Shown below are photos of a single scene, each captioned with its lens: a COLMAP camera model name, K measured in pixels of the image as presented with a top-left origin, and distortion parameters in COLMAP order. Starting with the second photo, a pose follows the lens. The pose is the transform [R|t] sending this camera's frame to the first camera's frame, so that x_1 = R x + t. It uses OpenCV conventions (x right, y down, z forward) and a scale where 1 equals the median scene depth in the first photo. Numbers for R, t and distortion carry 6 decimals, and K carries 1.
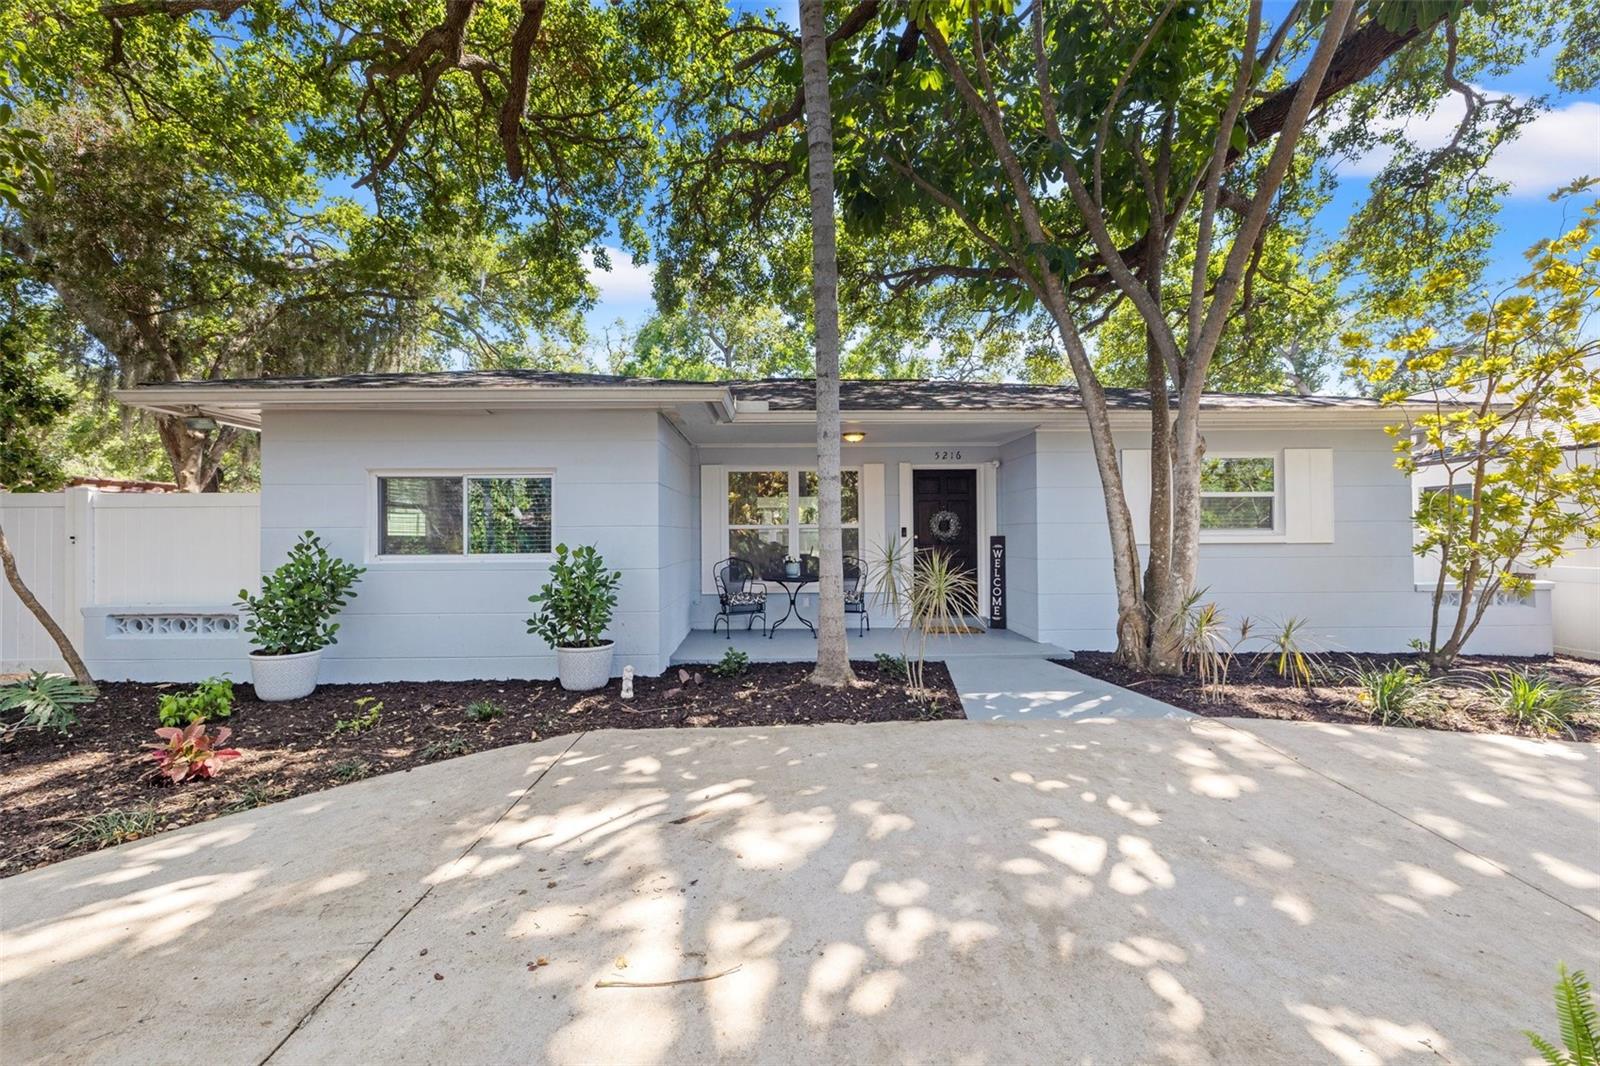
lens RADIAL K [[673.3, 0, 782.7], [0, 673.3, 531.6], [0, 0, 1]] dist [-0.001887, 0.000194]
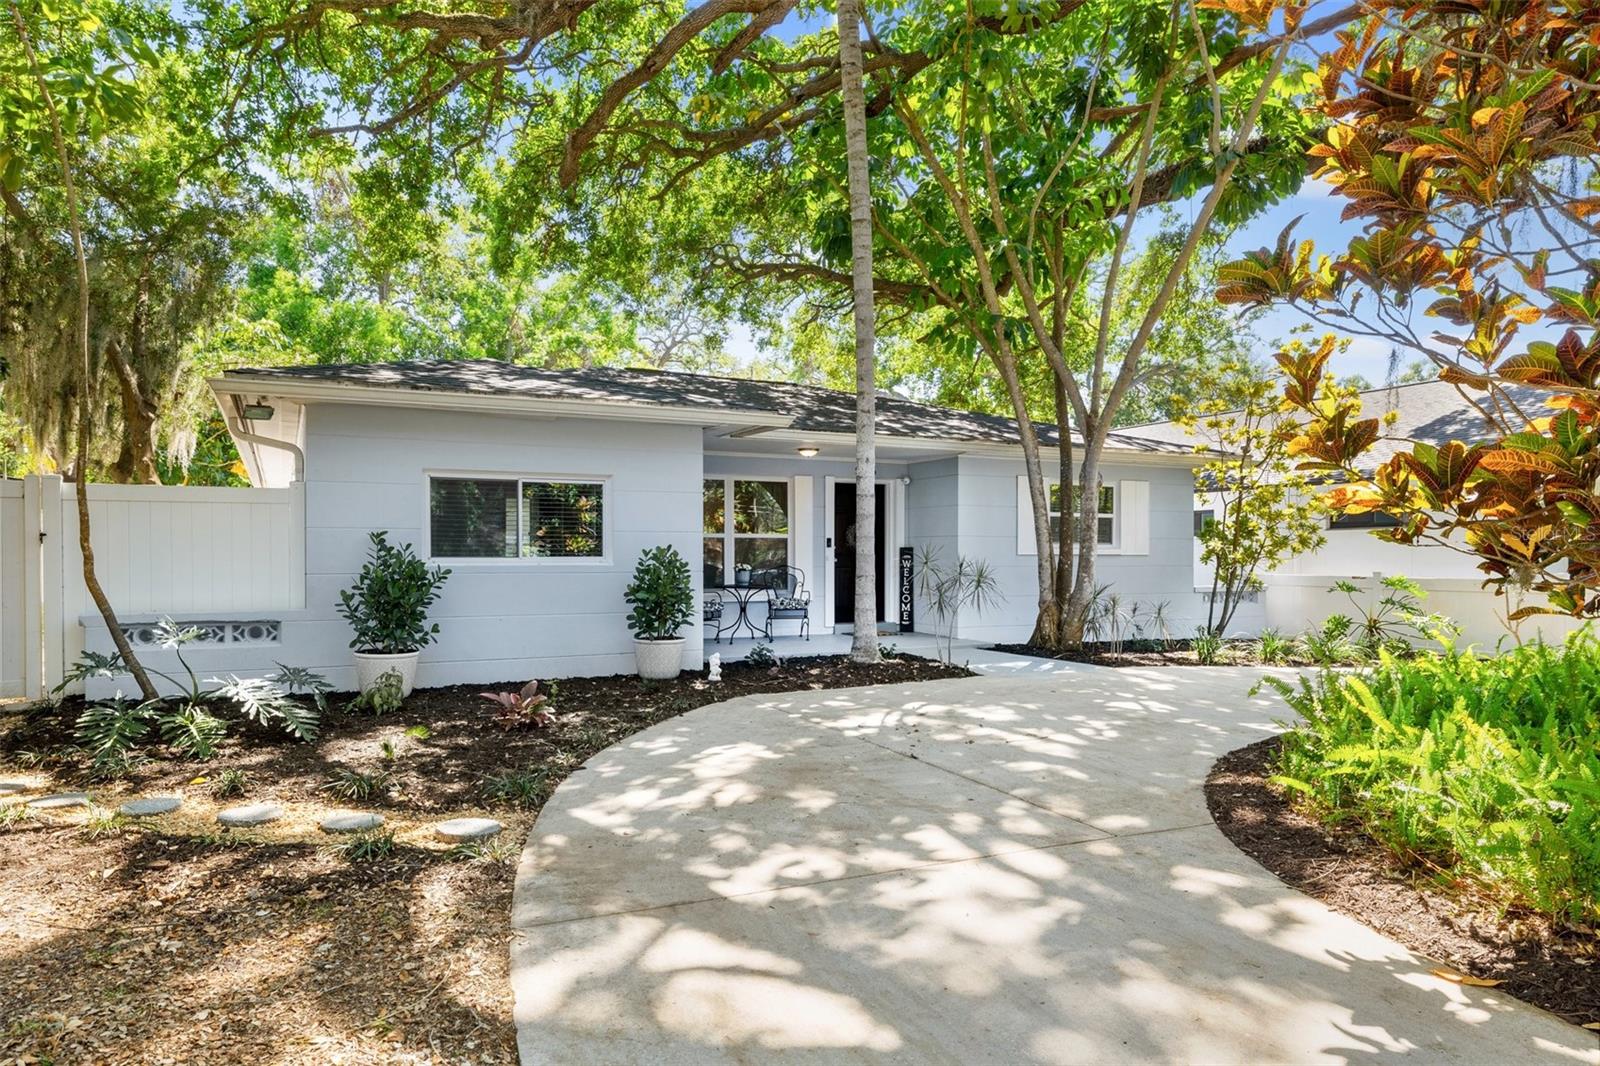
lens RADIAL K [[1017.2, 0, 780.7], [0, 1017.2, 571.4], [0, 0, 1]] dist [0.000889, -0.050758]
pose [[0.905222, 0.001339, 0.424938, -0.766531], [-0.010329, 0.999769, 0.018854, 0.022457], [-0.424814, -0.021457, 0.905026, -0.543821]]
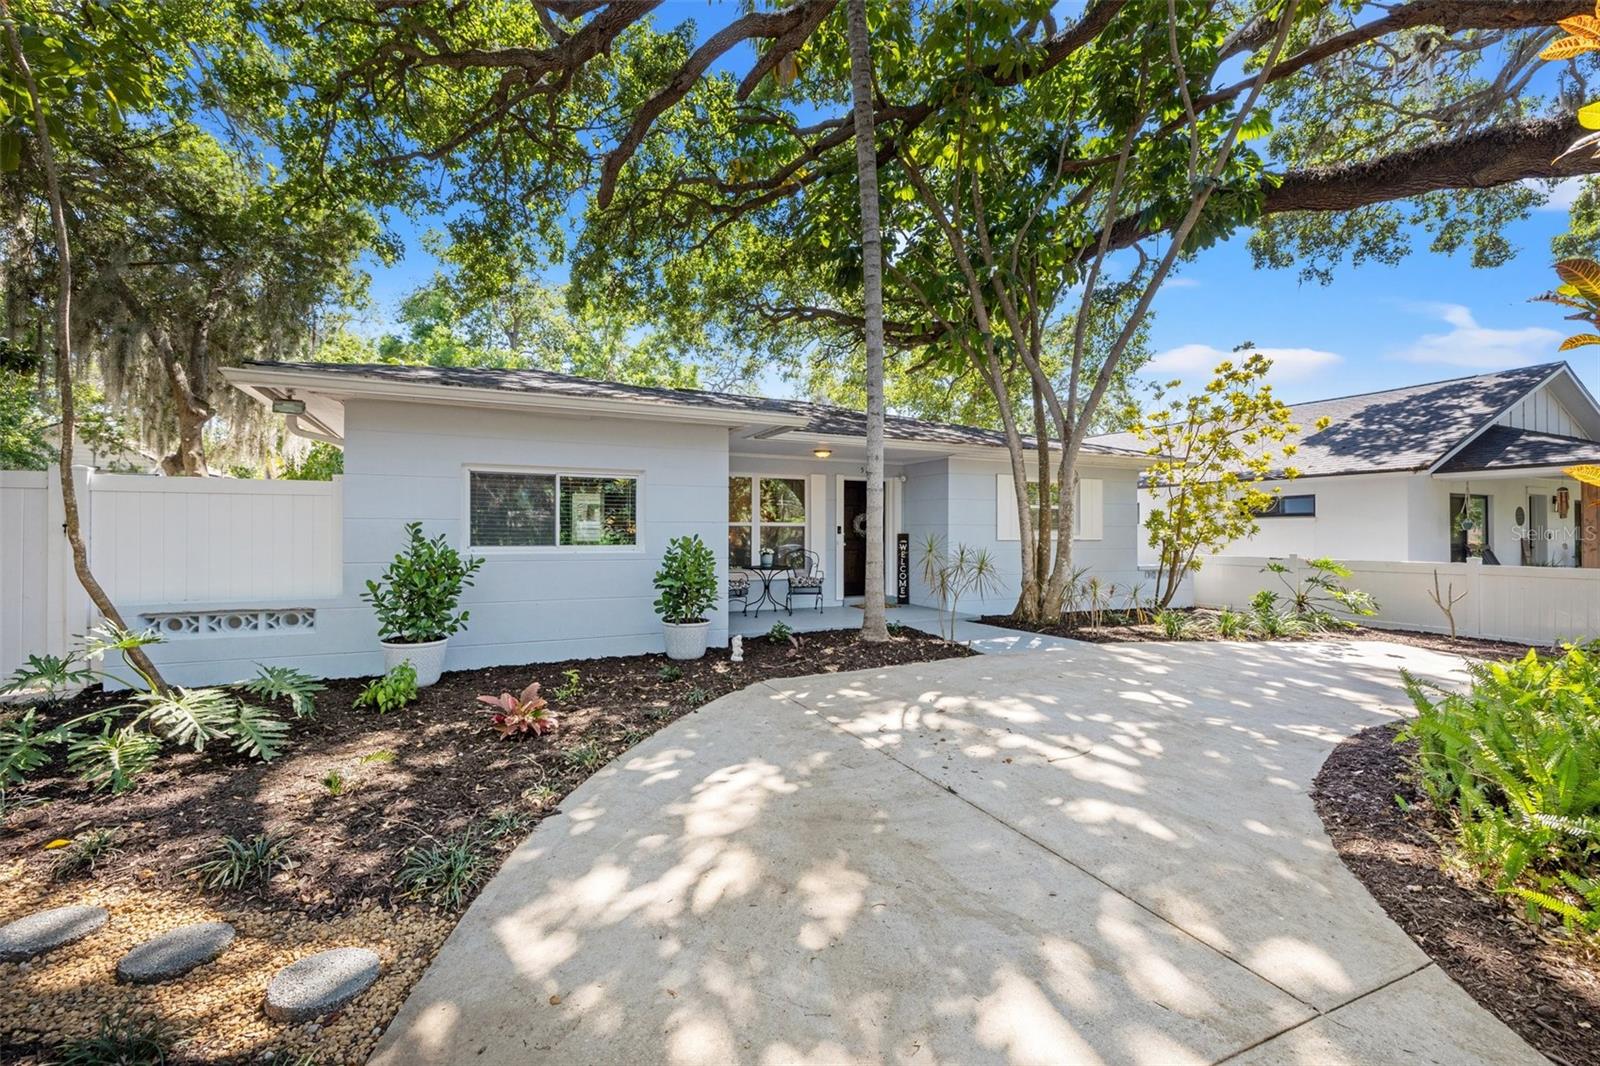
lens RADIAL K [[680.5, 0, 795.7], [0, 680.5, 526.1], [0, 0, 1]] dist [-0.000063, -0.000051]
pose [[0.908291, 0.013830, 0.418111, -0.582665], [-0.012312, 0.999904, -0.006329, 0.004265], [-0.418158, 0.000601, 0.908374, -0.160624]]
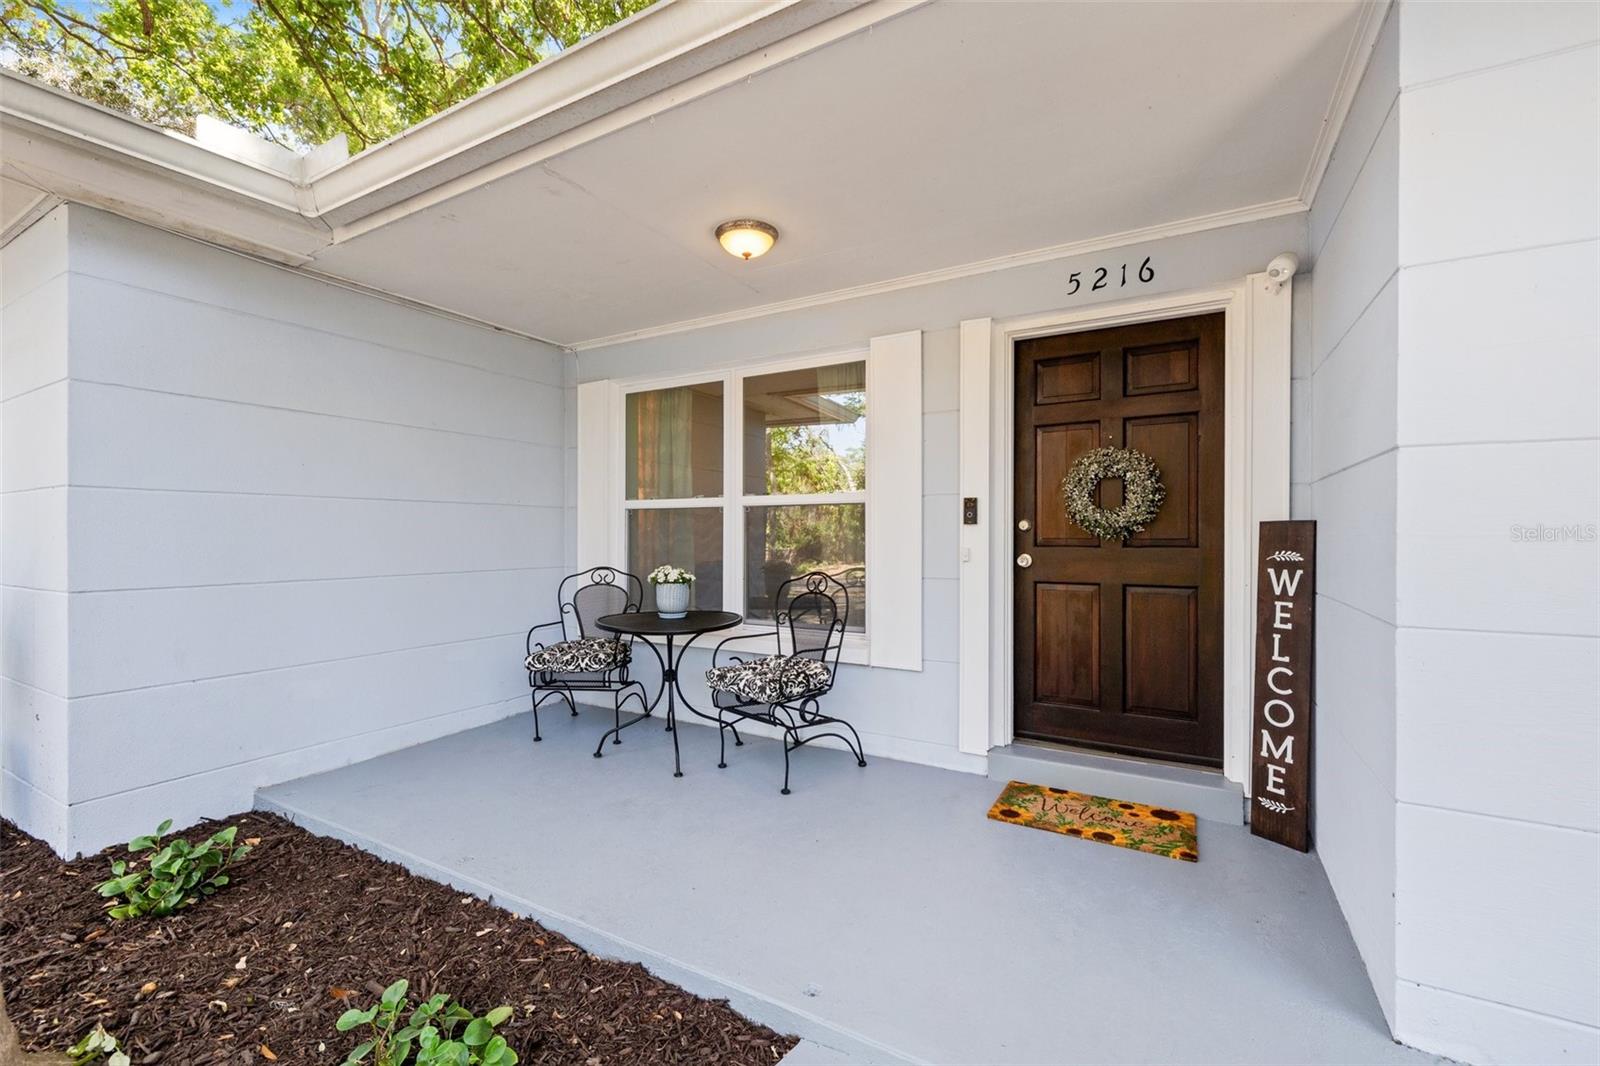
lens RADIAL K [[673.3, 0, 782.7], [0, 673.3, 531.6], [0, 0, 1]] dist [-0.001887, 0.000194]
pose [[0.854000, 0.007066, -0.520225, 0.389808], [-0.003580, 0.999964, 0.007706, 0.012981], [0.520260, -0.004719, 0.853995, 0.875268]]
